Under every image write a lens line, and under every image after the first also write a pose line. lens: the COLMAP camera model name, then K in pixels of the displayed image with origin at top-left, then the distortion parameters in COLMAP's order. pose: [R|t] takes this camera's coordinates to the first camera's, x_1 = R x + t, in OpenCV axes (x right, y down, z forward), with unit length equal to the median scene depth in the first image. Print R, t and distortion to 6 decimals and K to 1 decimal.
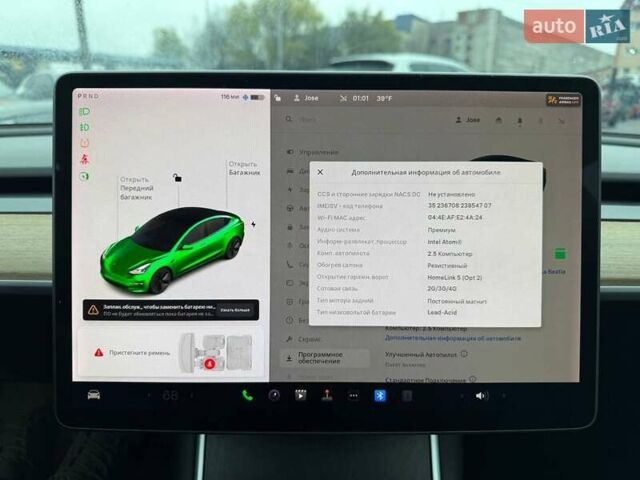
lens RADIAL K [[463.7, 0, 319.1], [0, 463.7, 240.1], [0, 0, 1]] dist [0.025031, -0.037092]
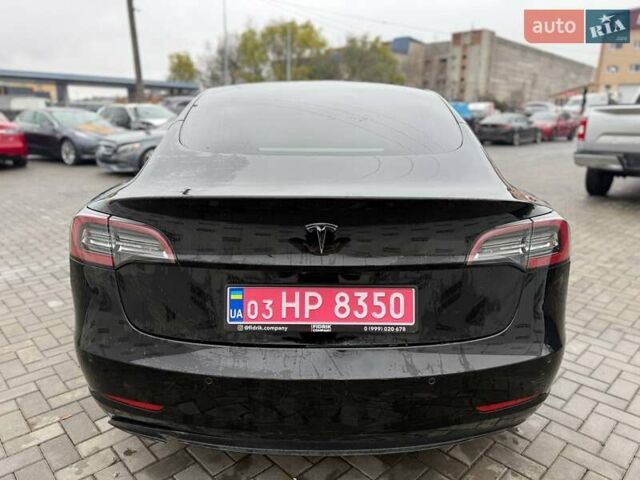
lens RADIAL K [[463.7, 0, 322.1], [0, 463.7, 238.6], [0, 0, 1]] dist [0.025031, -0.037092]
pose [[0.999928, -0.010783, -0.005170, 0.007313], [0.010598, 0.999345, -0.034601, 0.315741], [0.005540, 0.034544, 0.999388, -1.337941]]
